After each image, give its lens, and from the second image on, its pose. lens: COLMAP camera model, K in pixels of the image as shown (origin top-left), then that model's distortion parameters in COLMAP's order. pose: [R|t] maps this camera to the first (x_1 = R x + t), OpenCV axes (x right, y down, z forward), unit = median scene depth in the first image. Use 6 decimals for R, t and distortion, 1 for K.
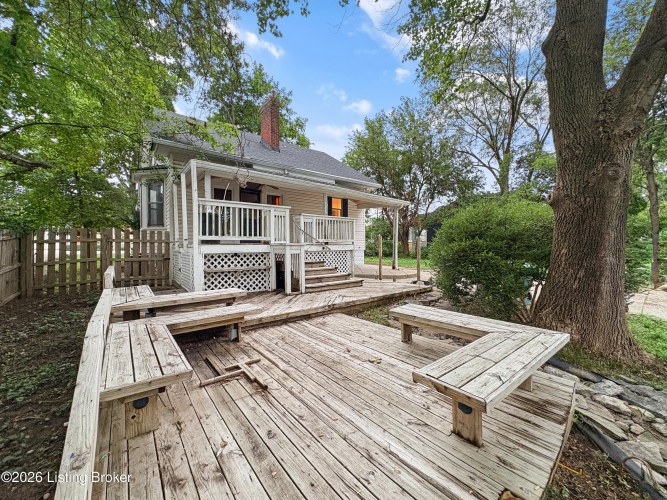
lens RADIAL K [[264.7, 0, 331.5], [0, 264.7, 247.3], [0, 0, 1]] dist [0.001265, -0.000293]
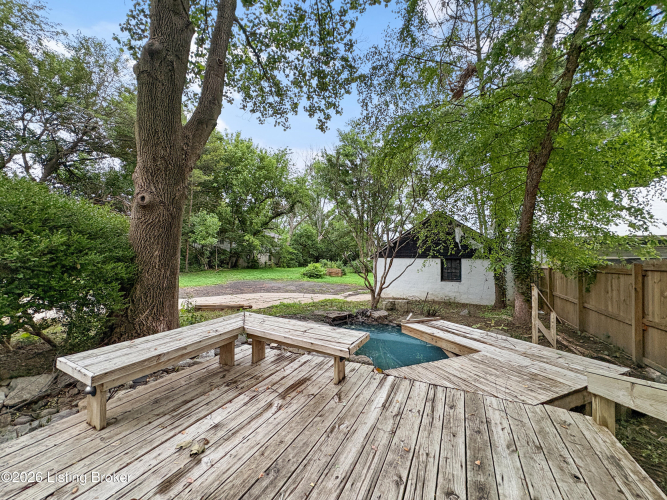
lens RADIAL K [[264.7, 0, 334.4], [0, 264.7, 251.0], [0, 0, 1]] dist [0.001265, -0.000293]
pose [[-0.441522, 0.020896, 0.897007, -0.658490], [-0.000789, 0.999719, -0.023677, 0.053586], [-0.897250, -0.011161, -0.441381, 1.428192]]
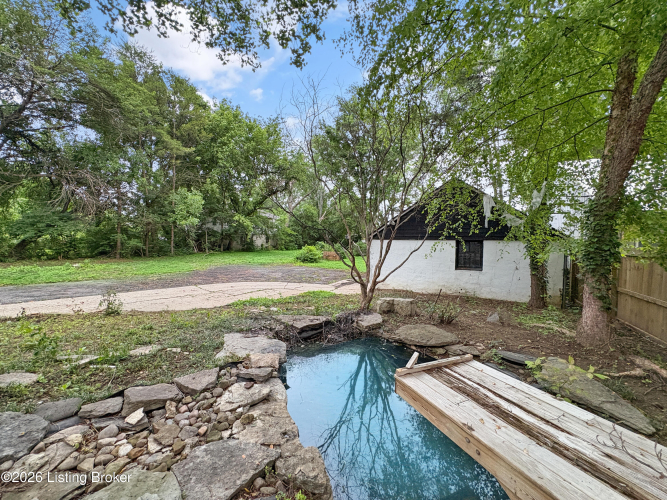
lens RADIAL K [[264.7, 0, 334.1], [0, 264.7, 253.0], [0, 0, 1]] dist [0.001265, -0.000293]
pose [[-0.422801, -0.046356, 0.905036, 0.285739], [0.002201, 0.998635, 0.052179, 0.054687], [-0.906220, 0.024053, -0.422122, 0.576337]]
